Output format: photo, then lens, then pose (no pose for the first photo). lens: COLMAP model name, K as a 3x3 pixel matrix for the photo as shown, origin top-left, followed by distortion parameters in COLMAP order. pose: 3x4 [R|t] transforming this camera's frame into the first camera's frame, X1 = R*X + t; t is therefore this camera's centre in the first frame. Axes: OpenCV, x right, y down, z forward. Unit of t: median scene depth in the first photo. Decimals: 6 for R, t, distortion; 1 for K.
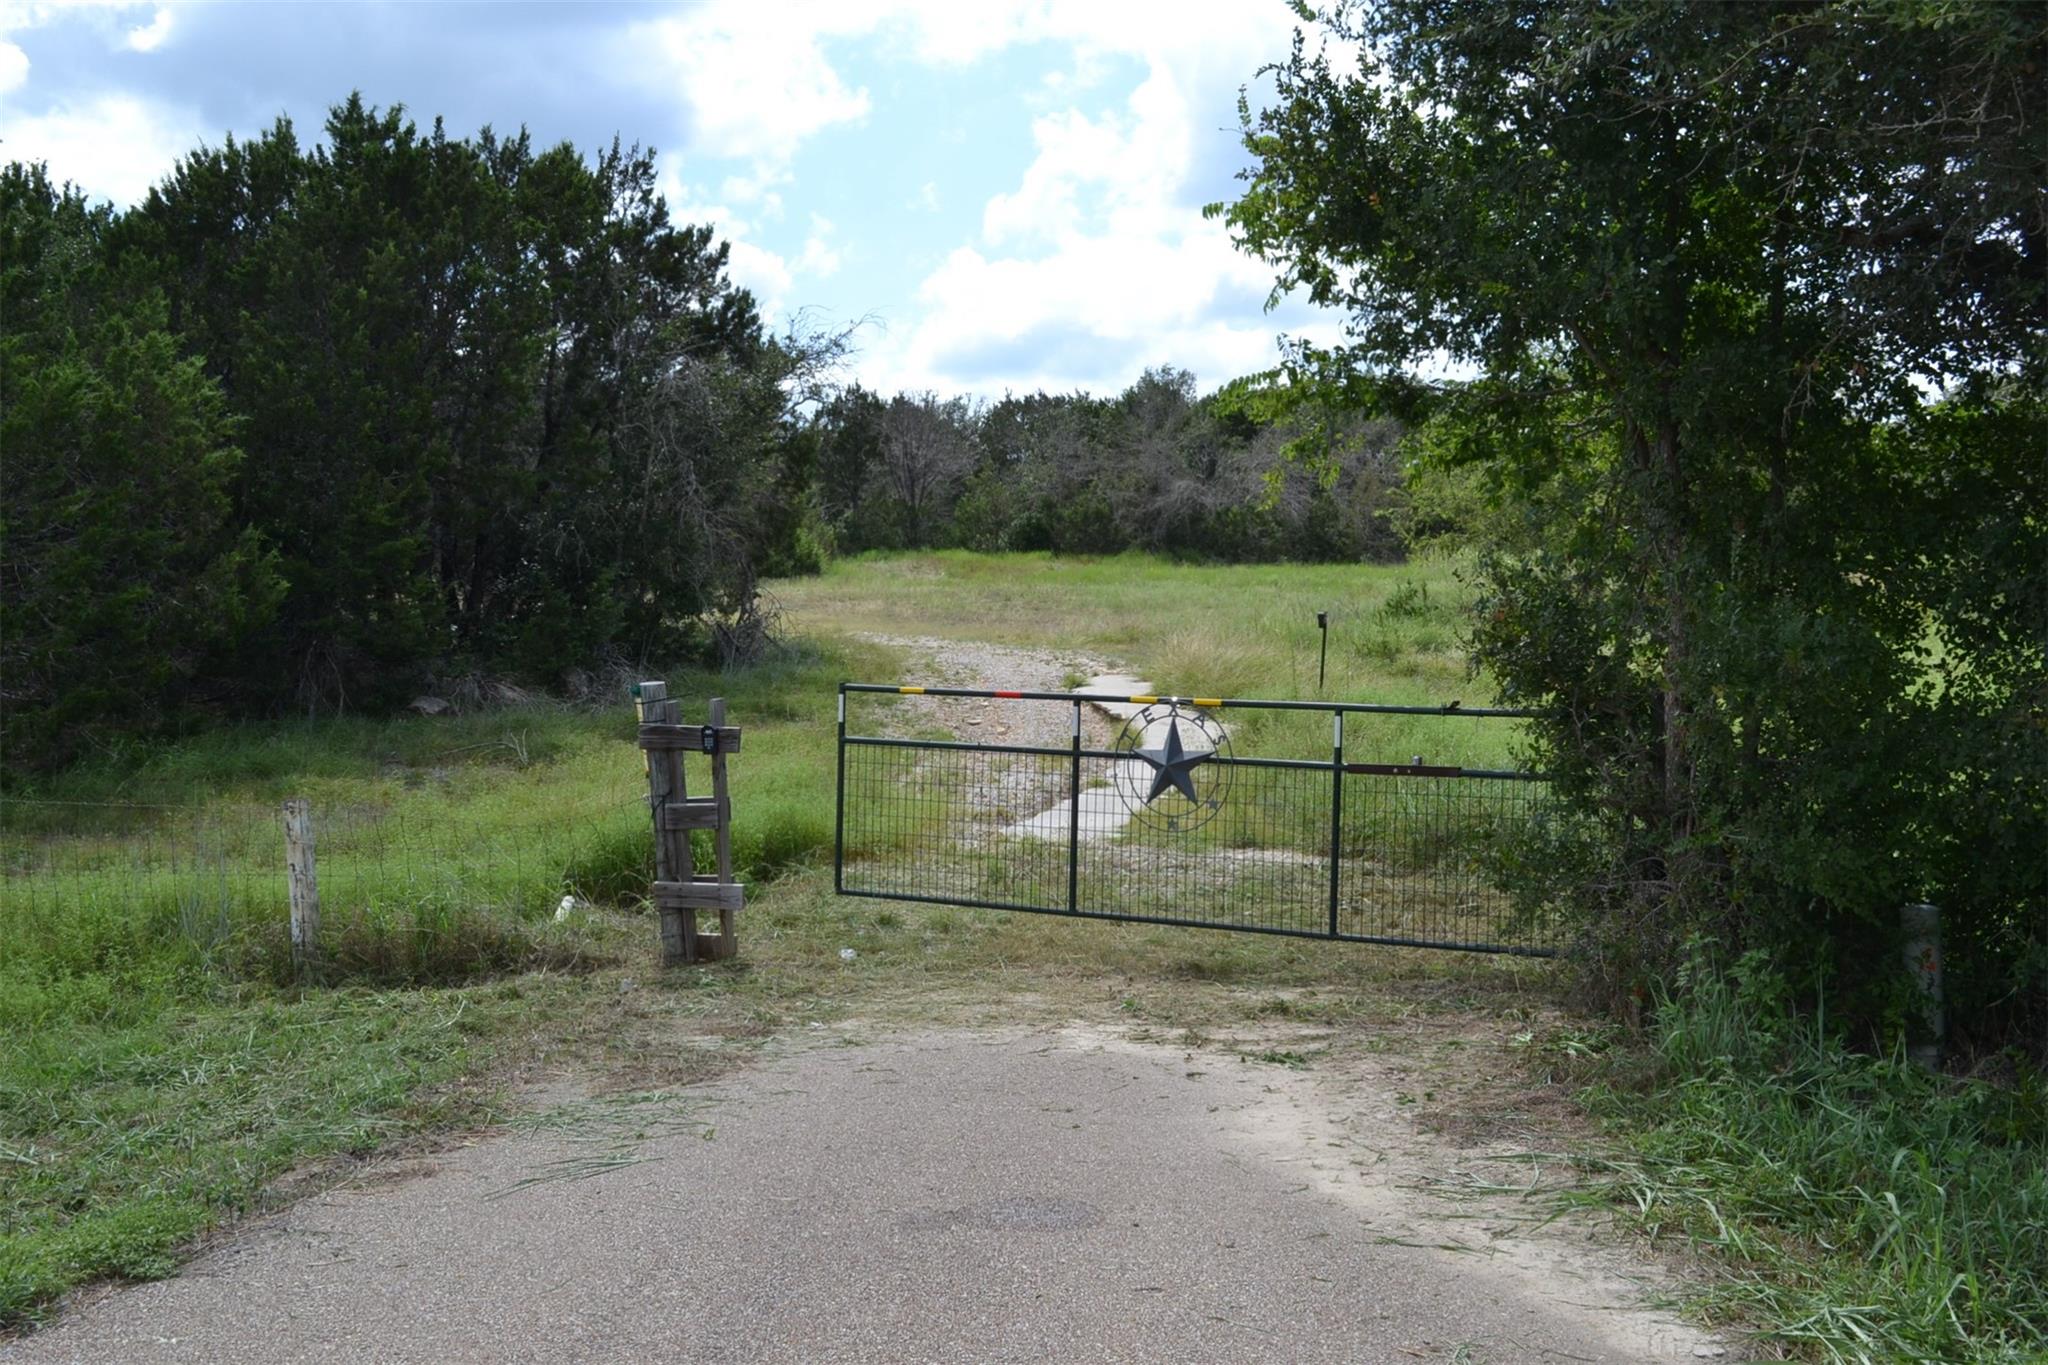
lens RADIAL K [[2218.1, 0, 1024.0], [0, 2218.1, 682.5], [0, 0, 1]] dist [-0.011968, -0.016485]
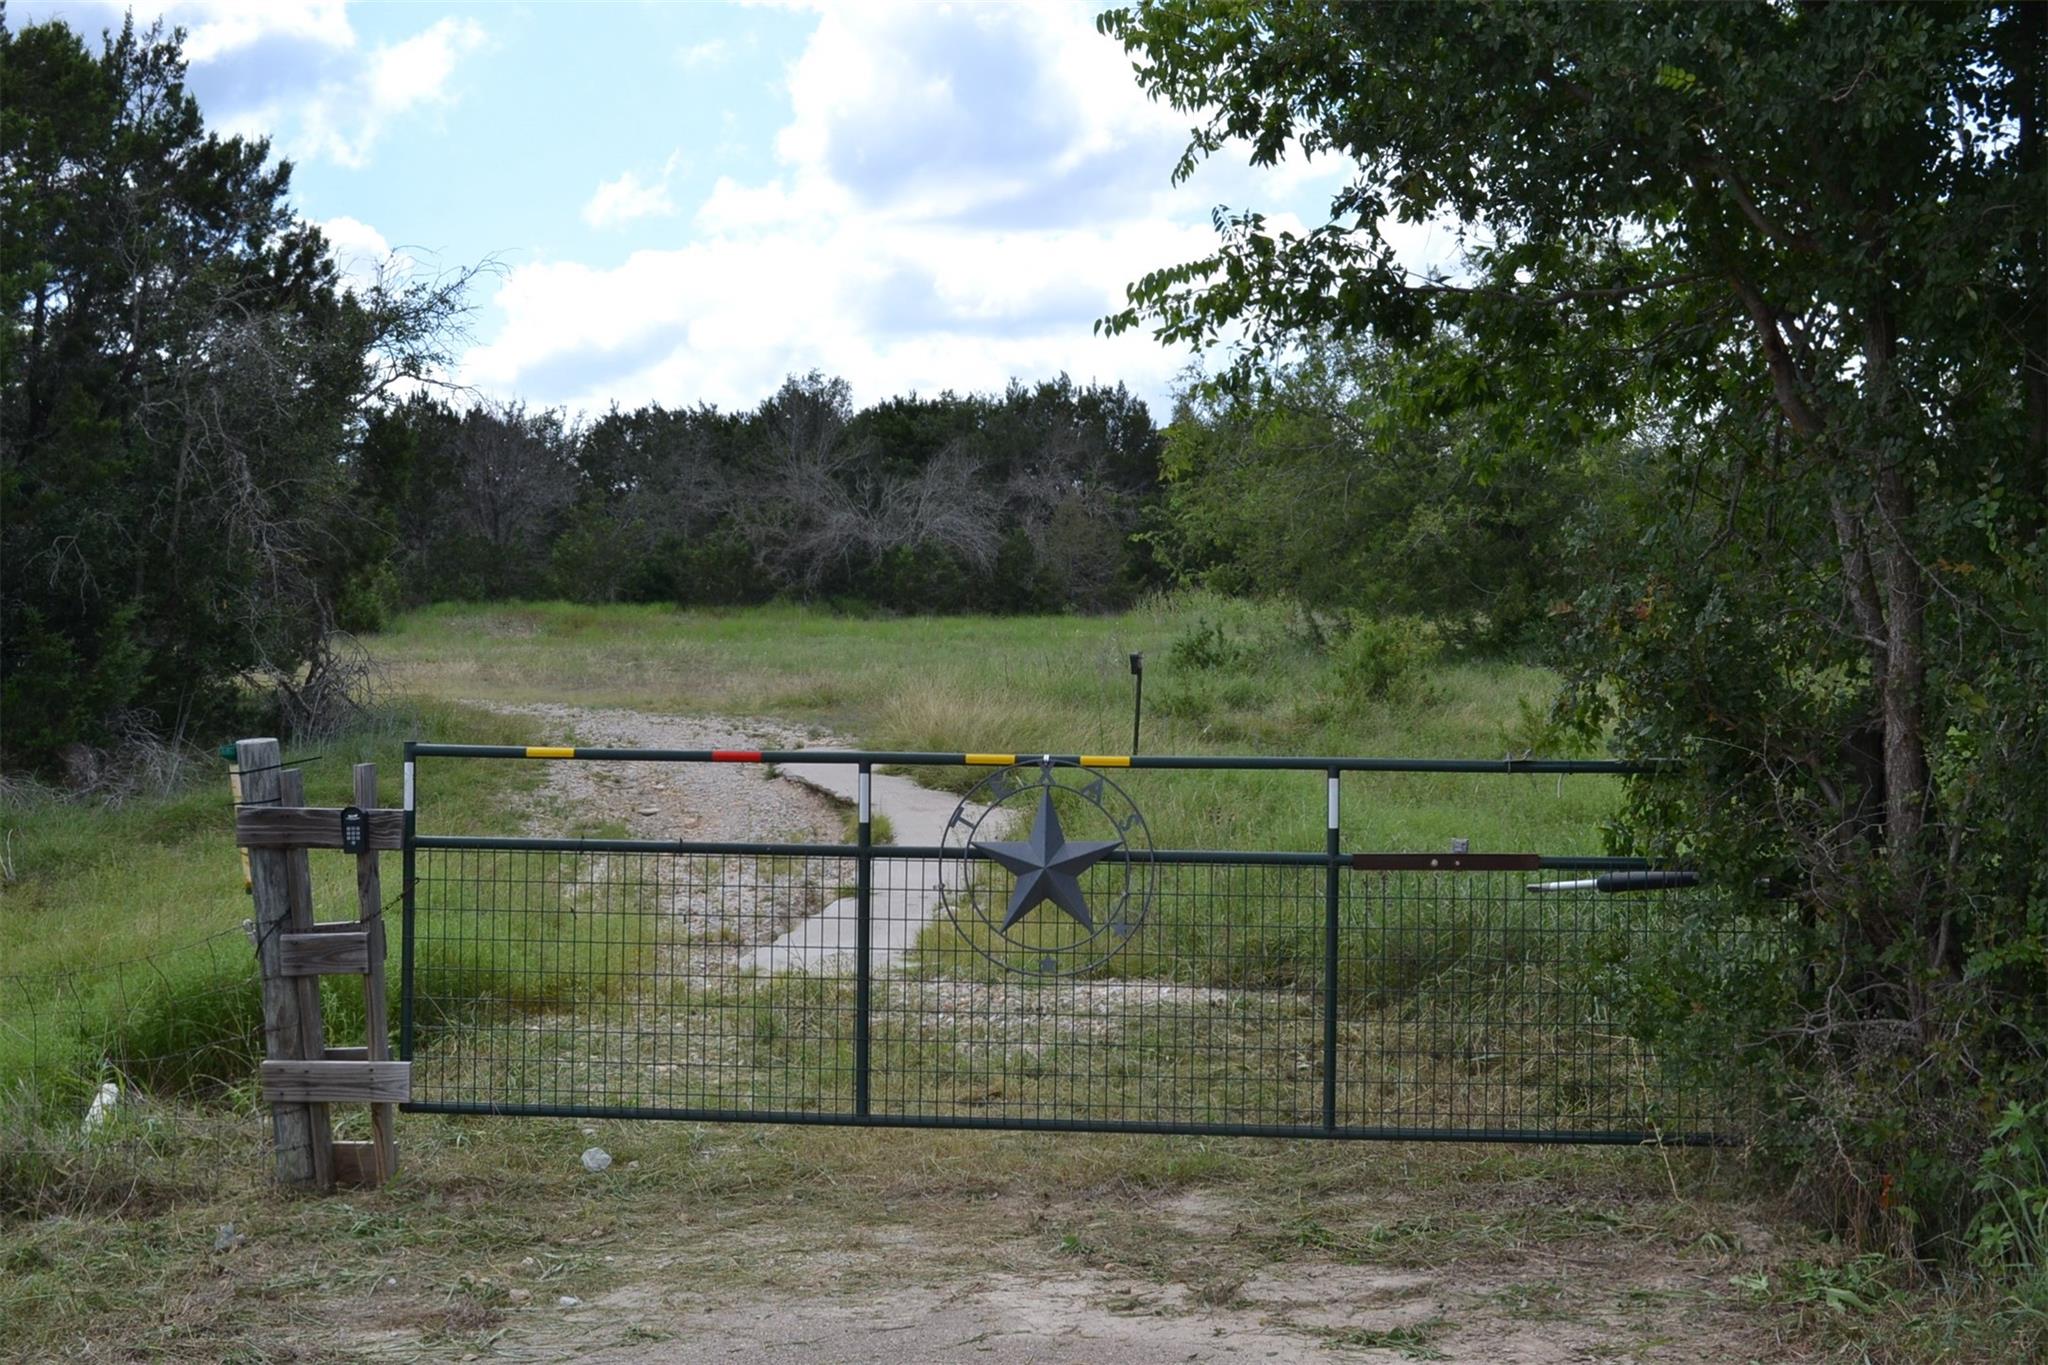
lens RADIAL K [[2775.2, 0, 1024.0], [0, 2775.2, 682.5], [0, 0, 1]] dist [-0.012596, 0.038632]
pose [[0.990405, -0.009998, 0.137834, -0.058545], [0.014192, 0.999465, -0.029481, 0.009449], [-0.137466, 0.031154, 0.990016, 0.189667]]
